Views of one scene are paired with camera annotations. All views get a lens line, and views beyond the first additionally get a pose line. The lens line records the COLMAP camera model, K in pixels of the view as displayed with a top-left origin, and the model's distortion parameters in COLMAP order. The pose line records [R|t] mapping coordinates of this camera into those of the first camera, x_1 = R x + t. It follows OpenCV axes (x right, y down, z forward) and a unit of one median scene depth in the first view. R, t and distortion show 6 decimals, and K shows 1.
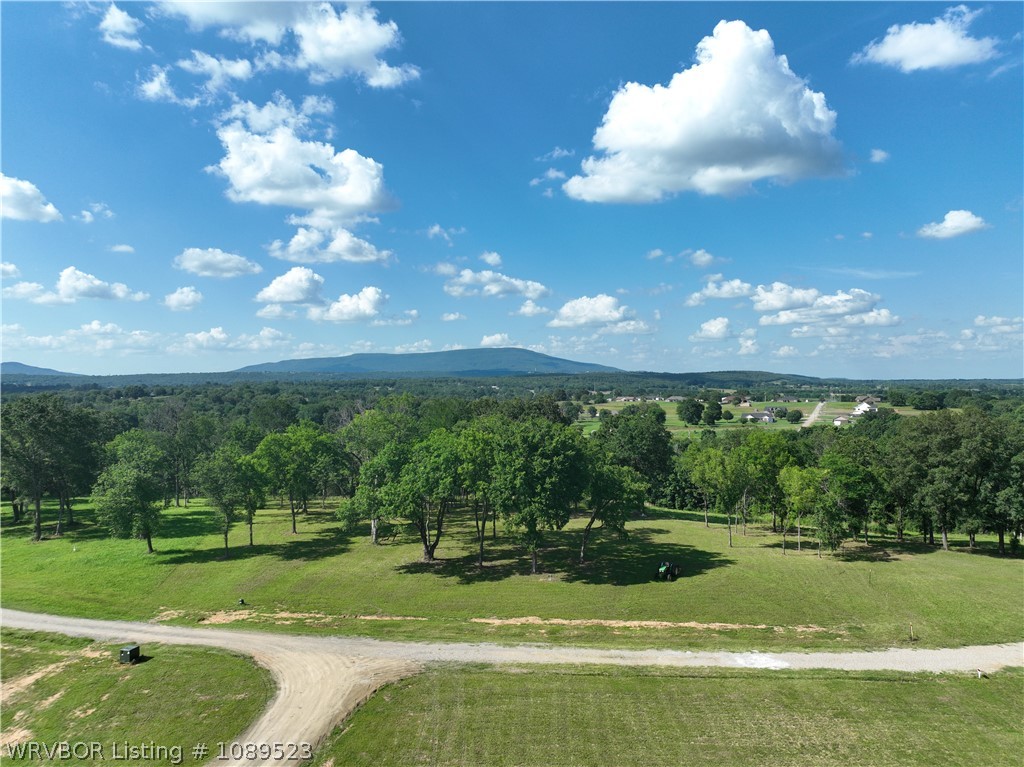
lens RADIAL K [[710.6, 0, 509.2], [0, 710.6, 382.3], [0, 0, 1]] dist [-0.010049, 0.031154]
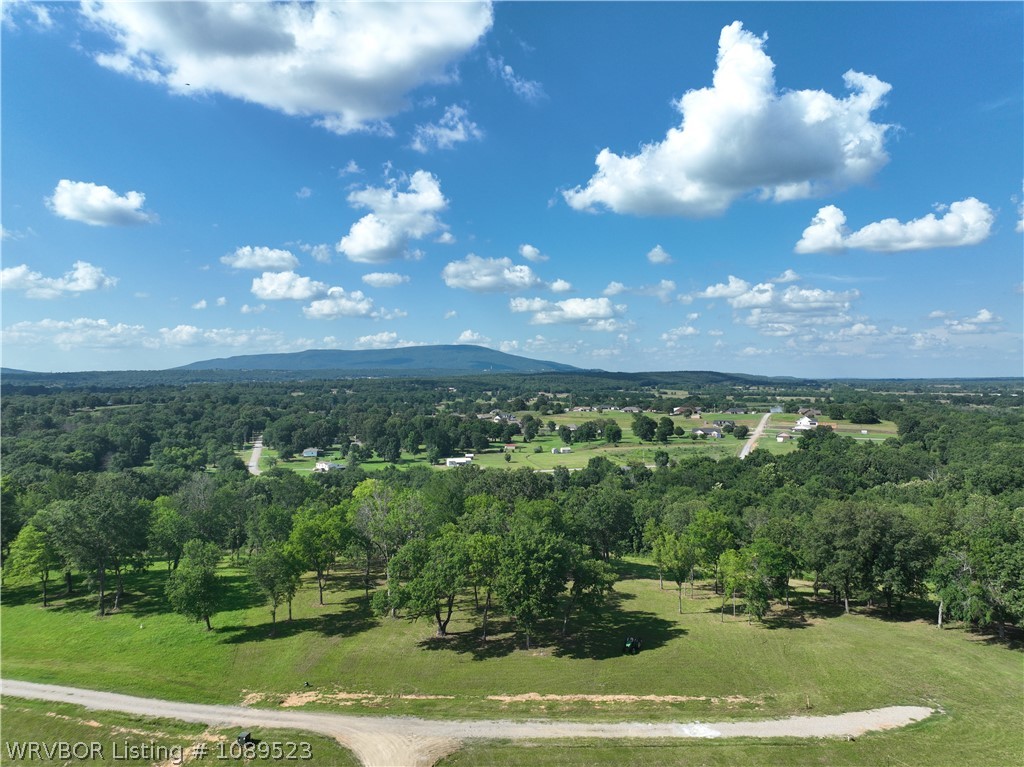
lens RADIAL K [[710.6, 0, 509.2], [0, 710.6, 382.3], [0, 0, 1]] dist [-0.010049, 0.031154]
pose [[0.998001, 0.005005, 0.063000, -0.098229], [-0.005351, 0.999971, 0.005327, -0.256344], [-0.062971, -0.005654, 0.997999, -0.316958]]
